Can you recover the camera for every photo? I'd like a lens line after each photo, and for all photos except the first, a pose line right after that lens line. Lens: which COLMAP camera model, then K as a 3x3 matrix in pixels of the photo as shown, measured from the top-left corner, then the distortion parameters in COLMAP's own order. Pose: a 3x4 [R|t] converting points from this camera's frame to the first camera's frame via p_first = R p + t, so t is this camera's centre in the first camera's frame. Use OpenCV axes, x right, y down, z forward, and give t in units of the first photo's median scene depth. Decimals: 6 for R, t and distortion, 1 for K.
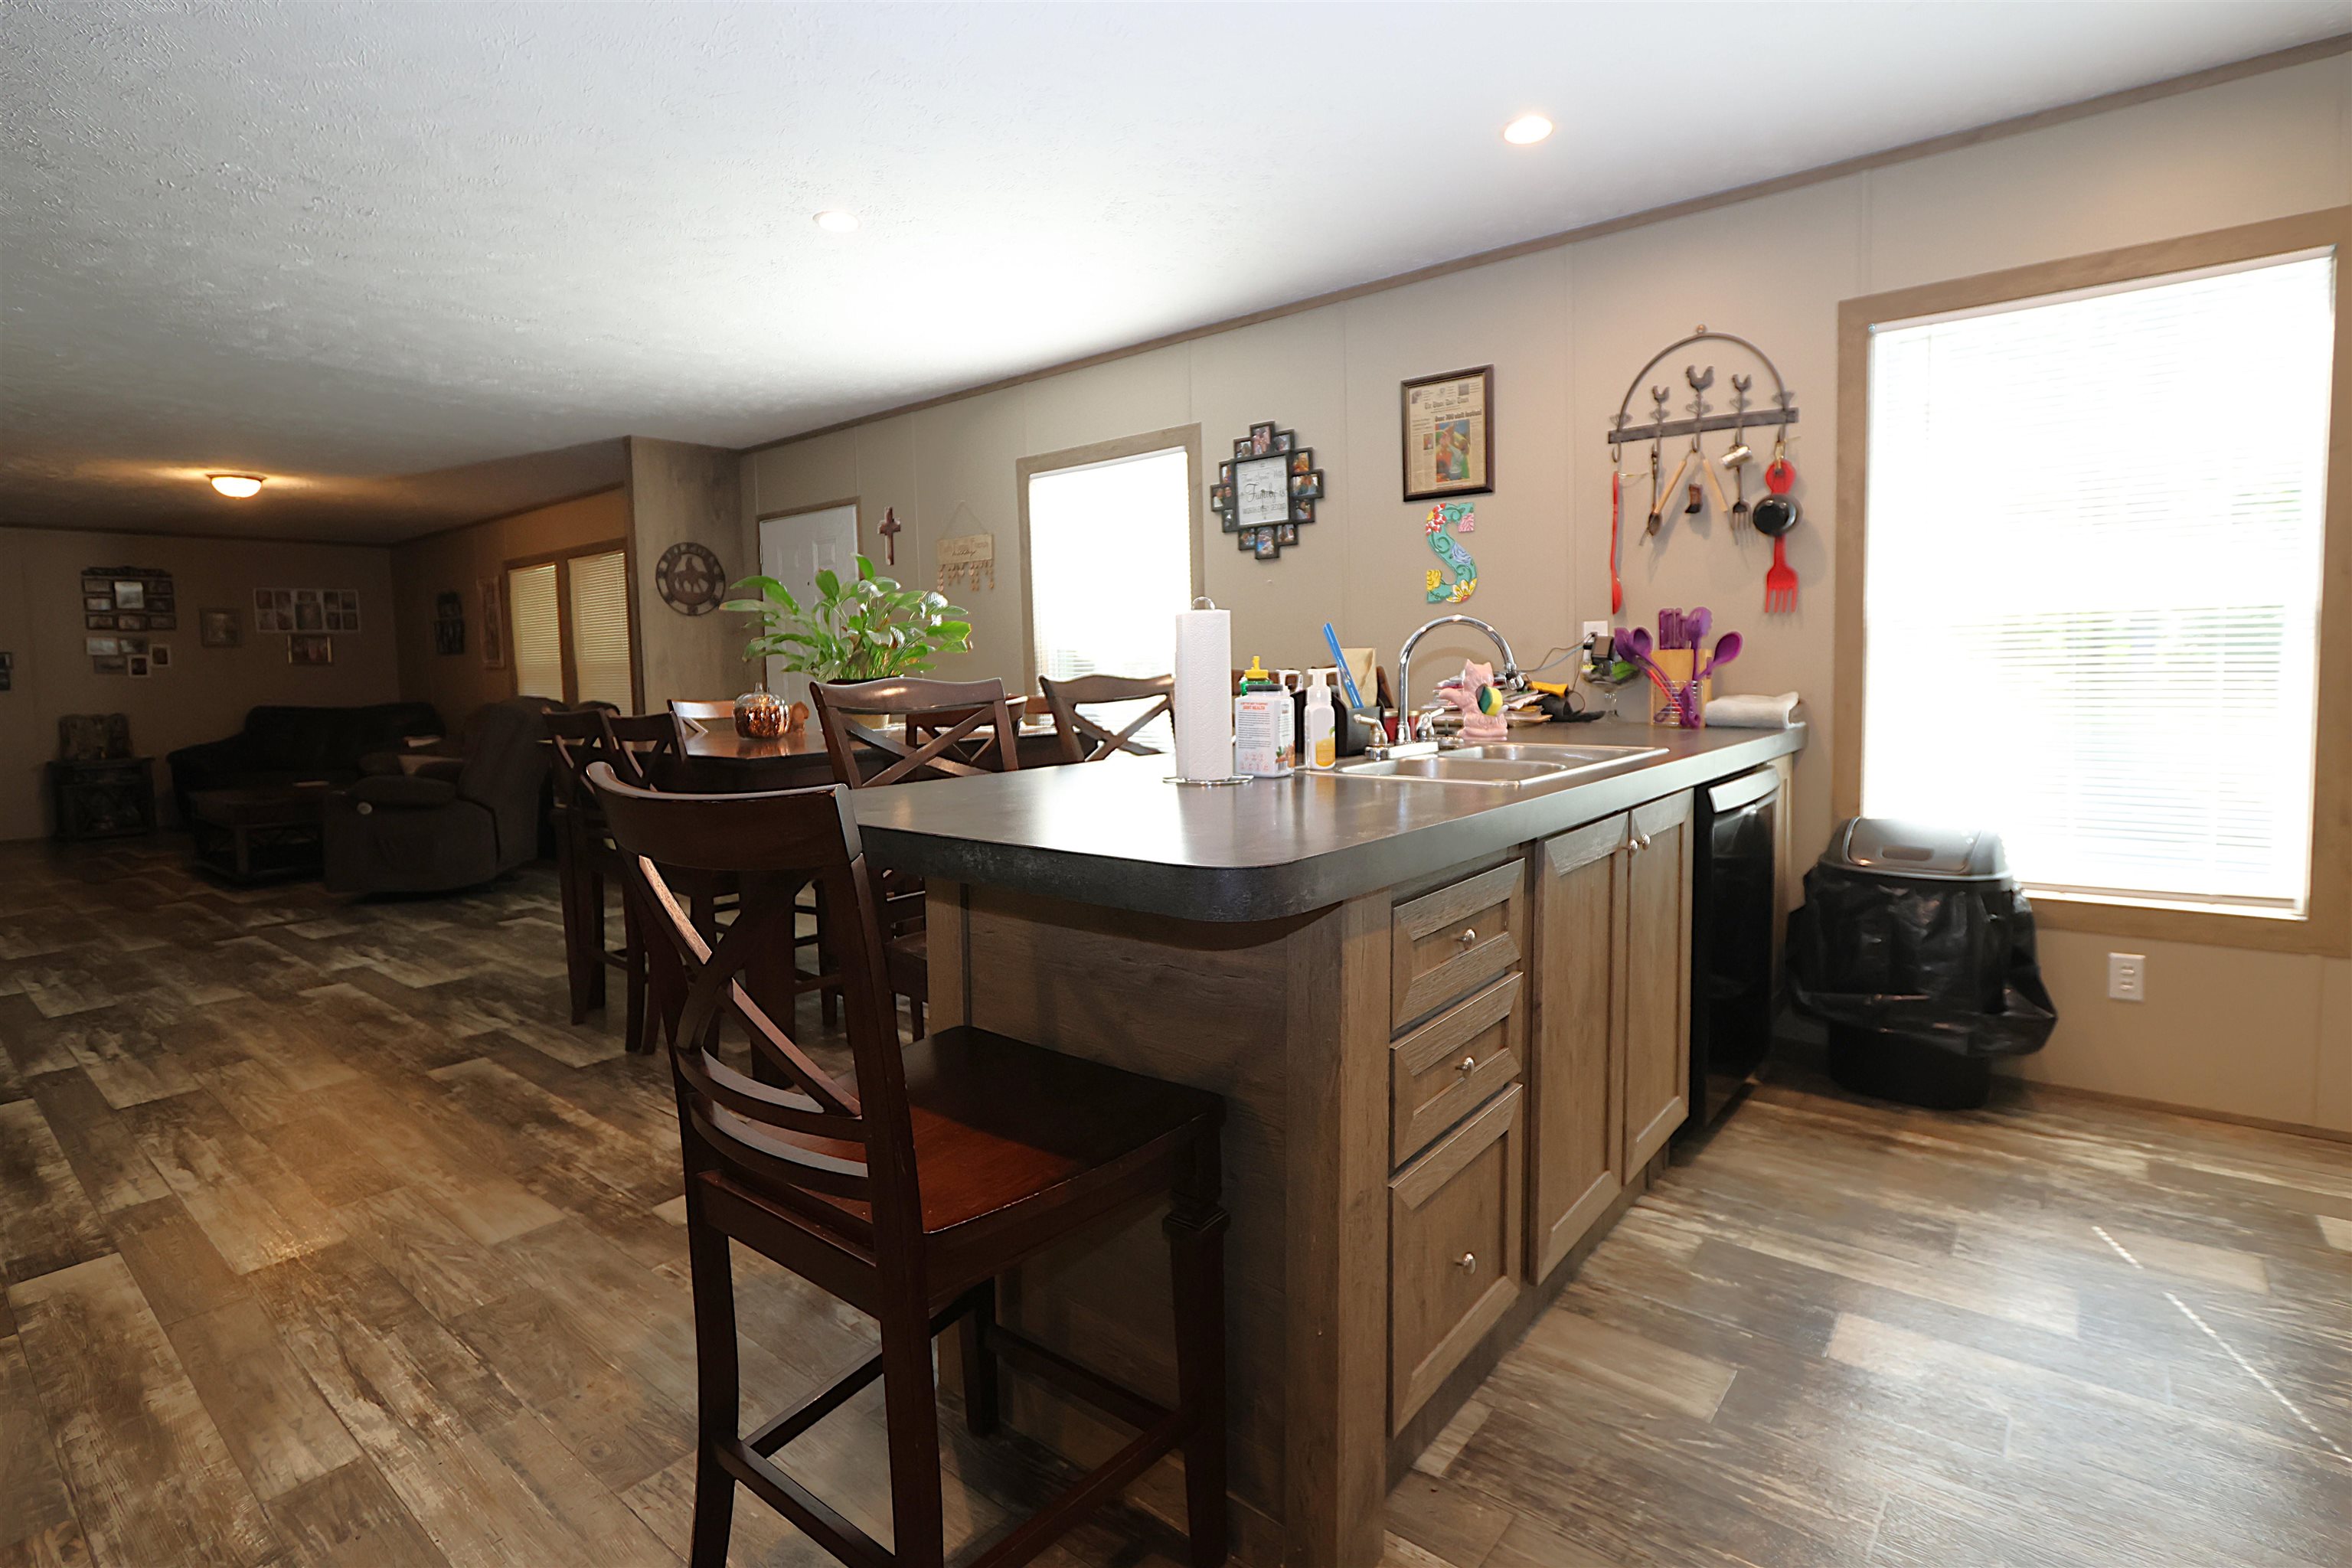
lens RADIAL K [[1140.9, 0, 1172.2], [0, 1140.9, 747.7], [0, 0, 1]] dist [-0.010954, 0.002312]
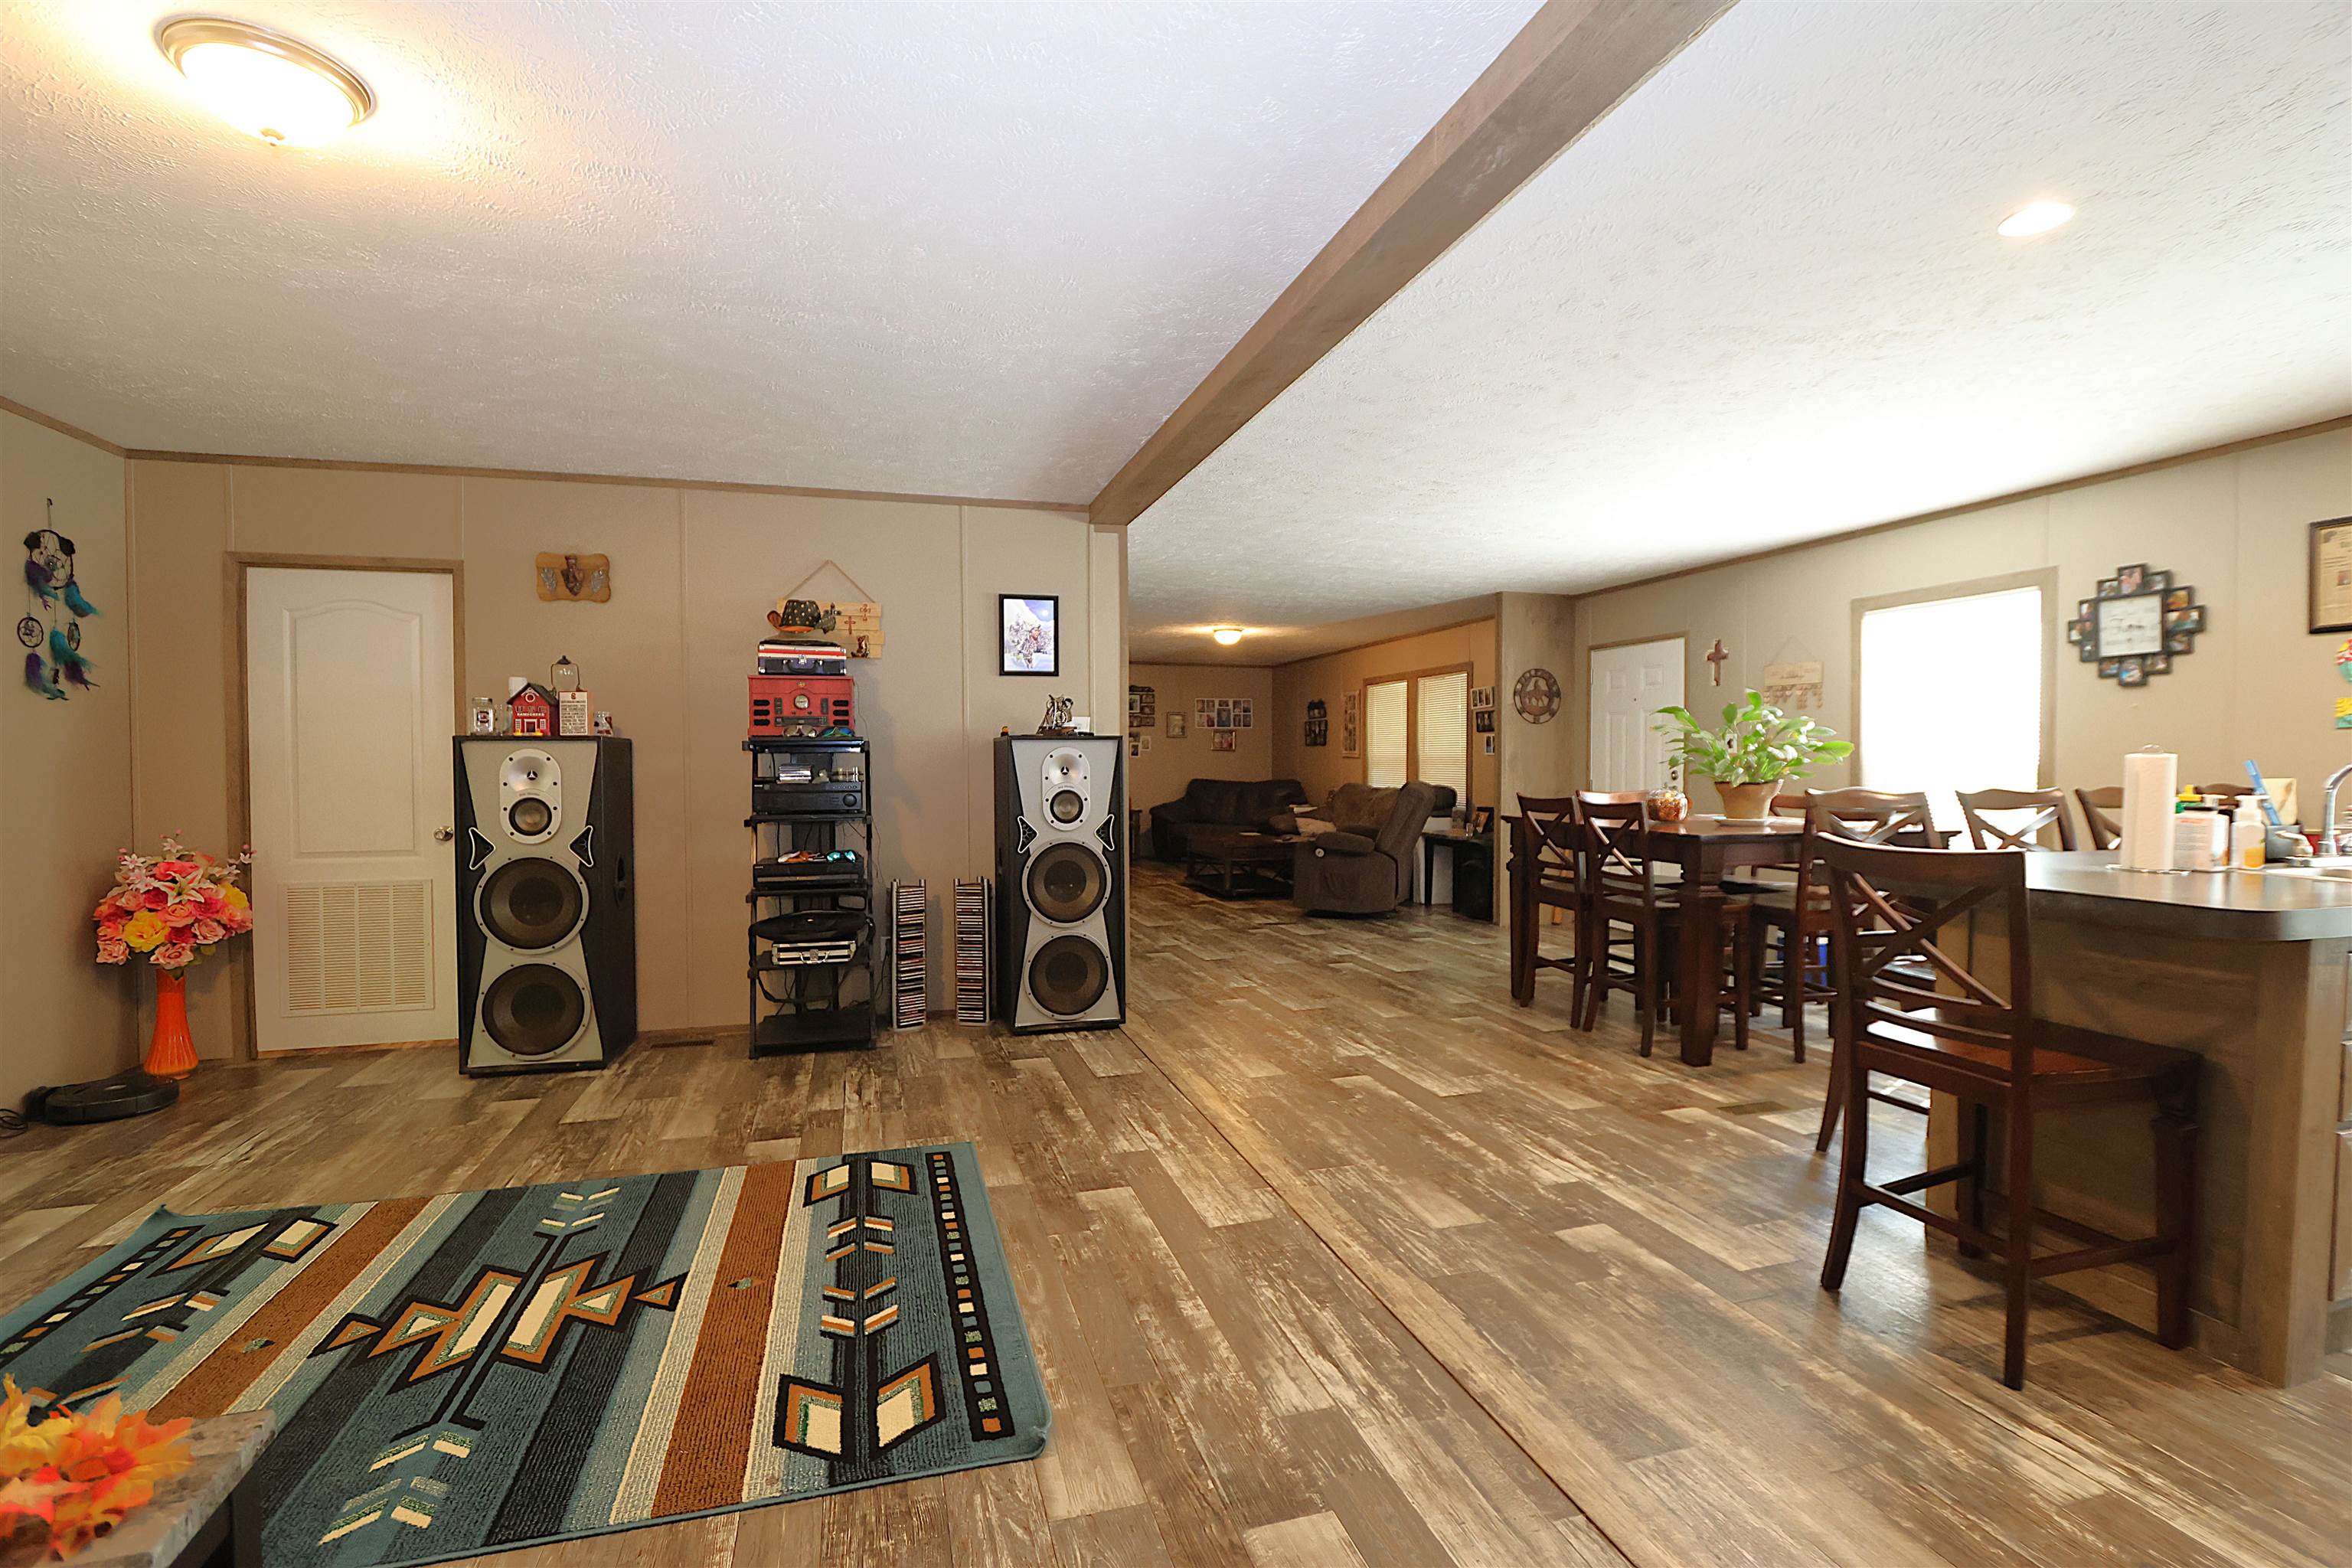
lens RADIAL K [[1076.2, 0, 1187.3], [0, 1076.2, 780.9], [0, 0, 1]] dist [-0.011689, 0.002038]
pose [[0.836365, 0.036374, -0.546965, -0.084917], [-0.061888, 0.997682, -0.028286, 0.009979], [0.544668, 0.057507, 0.836677, -0.270550]]
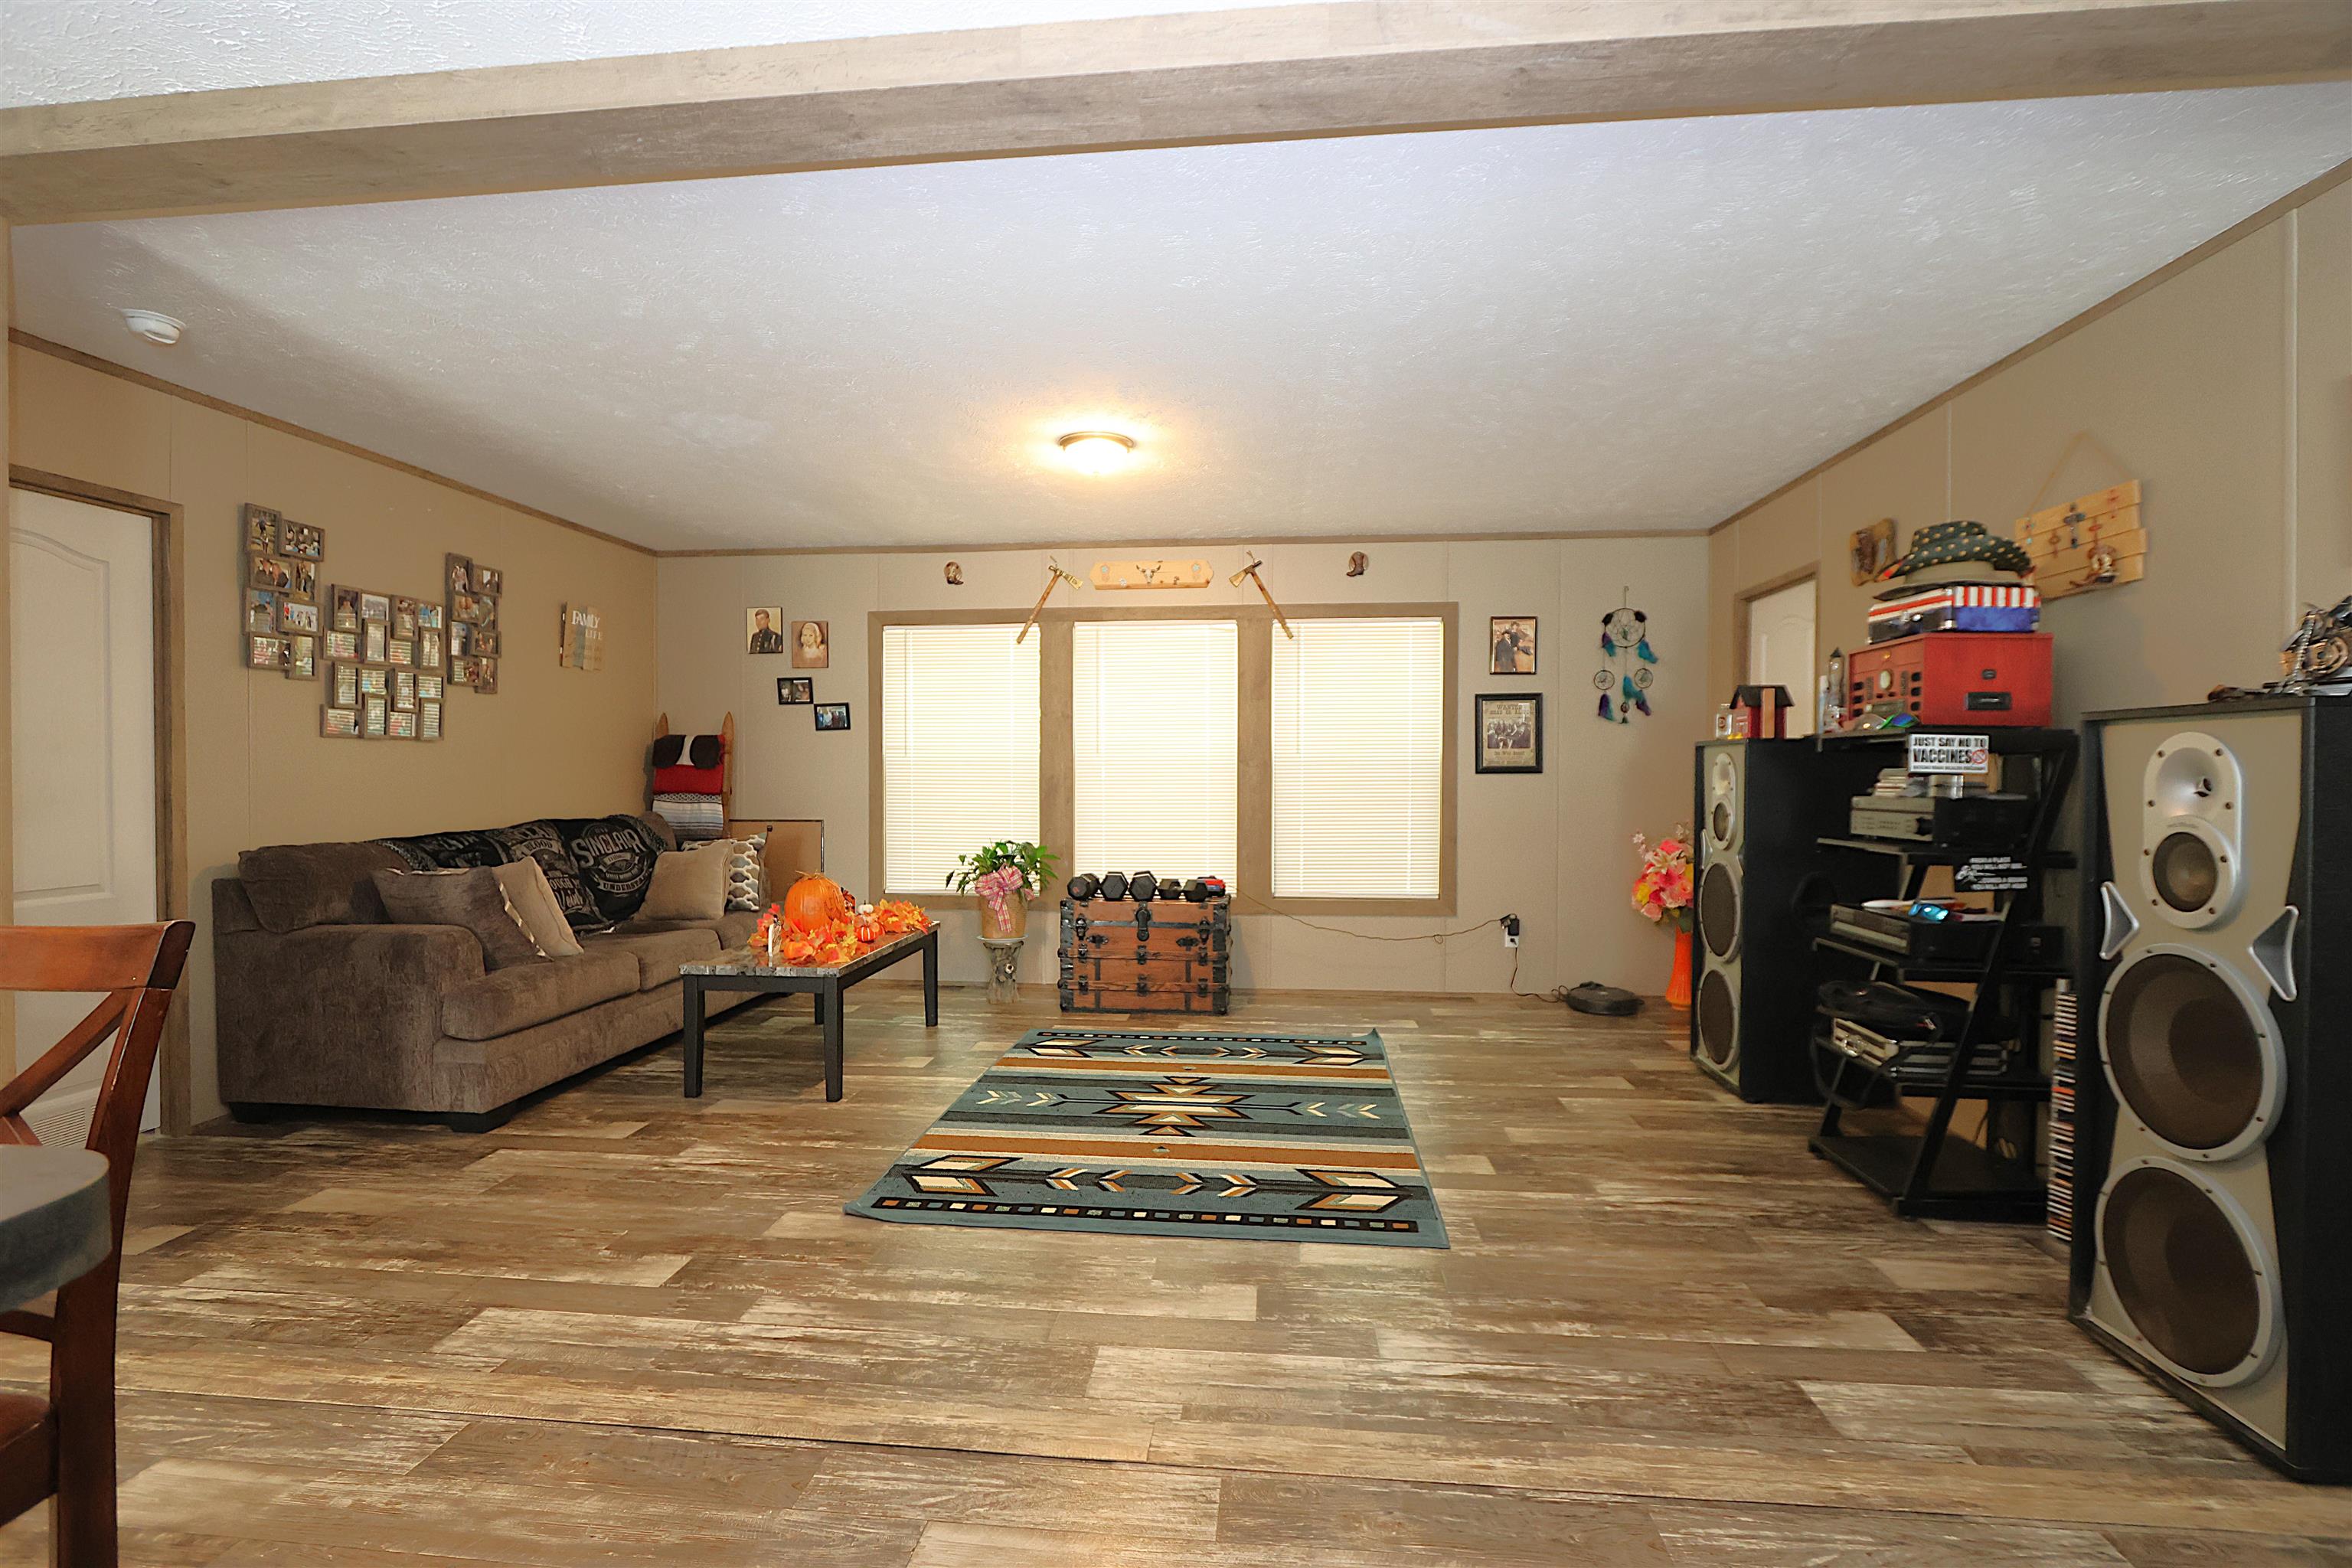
lens RADIAL K [[1076.2, 0, 1160.9], [0, 1076.2, 775.3], [0, 0, 1]] dist [-0.011689, 0.002038]
pose [[-0.832190, 0.028446, -0.553761, -0.160122], [-0.021764, 0.996238, 0.083881, -0.055386], [0.554064, 0.081857, -0.828440, 0.668520]]
